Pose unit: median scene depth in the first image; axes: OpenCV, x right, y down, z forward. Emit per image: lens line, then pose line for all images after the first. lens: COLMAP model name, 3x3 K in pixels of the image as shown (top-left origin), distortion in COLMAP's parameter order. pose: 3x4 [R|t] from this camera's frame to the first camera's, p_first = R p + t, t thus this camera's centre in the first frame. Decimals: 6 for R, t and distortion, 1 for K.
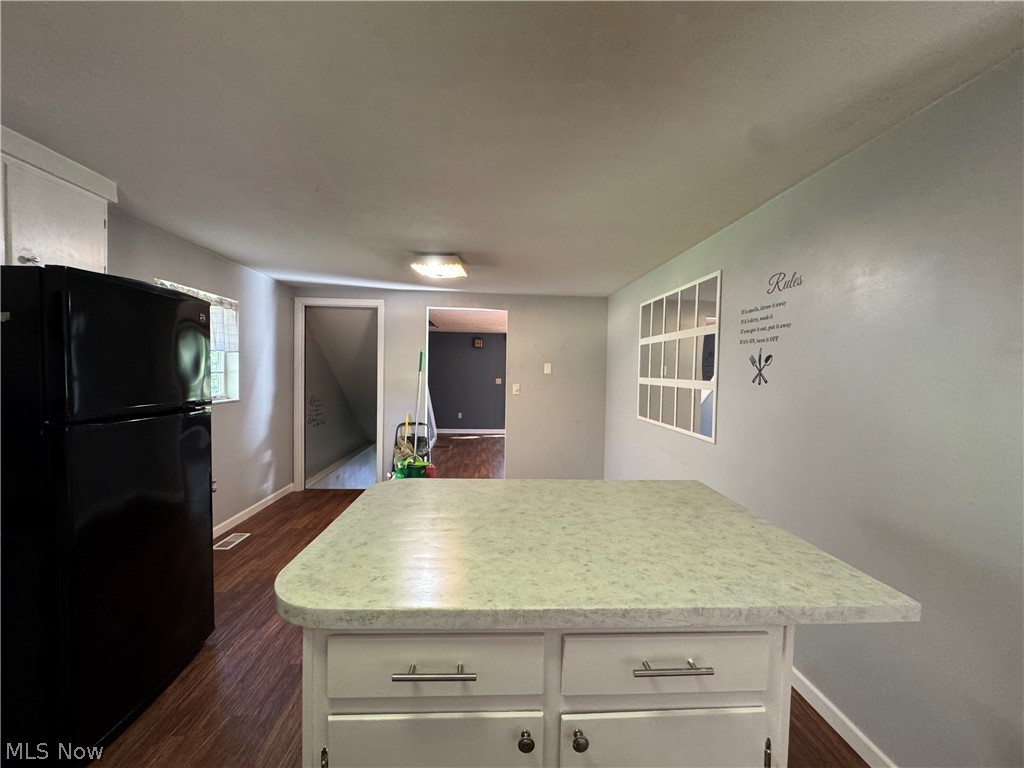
lens RADIAL K [[414.0, 0, 512.5], [0, 414.0, 384.0], [0, 0, 1]] dist [-0.002801, -0.000131]
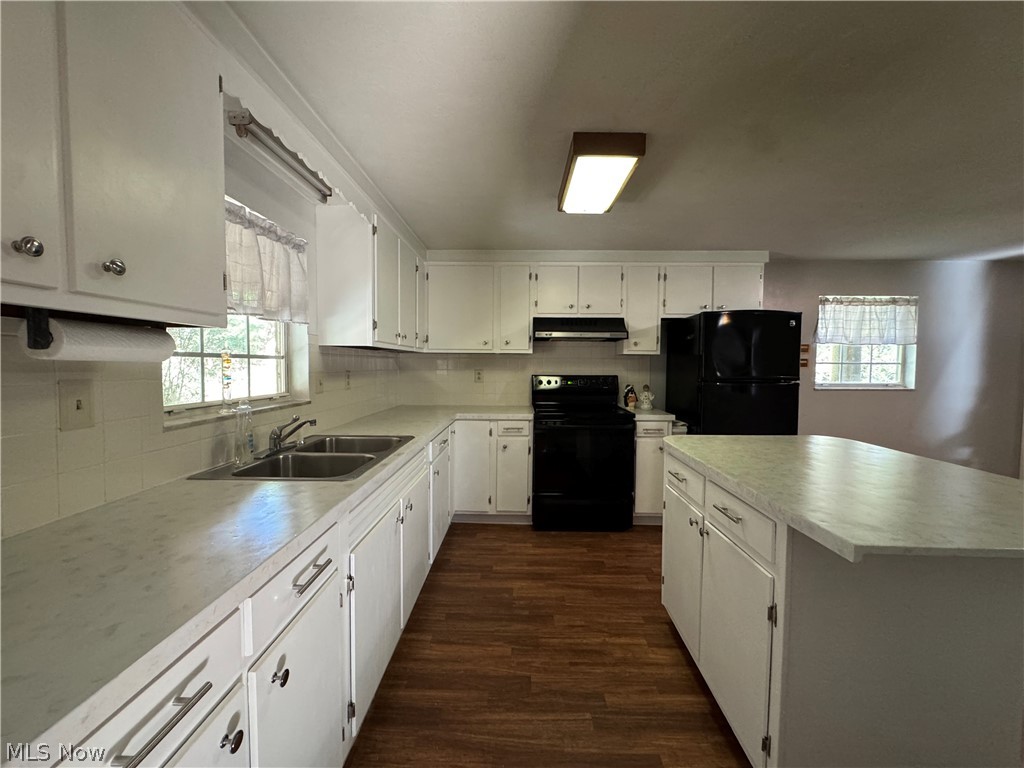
lens RADIAL K [[414.0, 0, 512.5], [0, 414.0, 381.8], [0, 0, 1]] dist [-0.002801, -0.000131]
pose [[-0.079775, 0.027281, -0.996440, 0.492847], [-0.040454, 0.998713, 0.030582, 0.029831], [0.995992, 0.042750, -0.078568, 0.050739]]
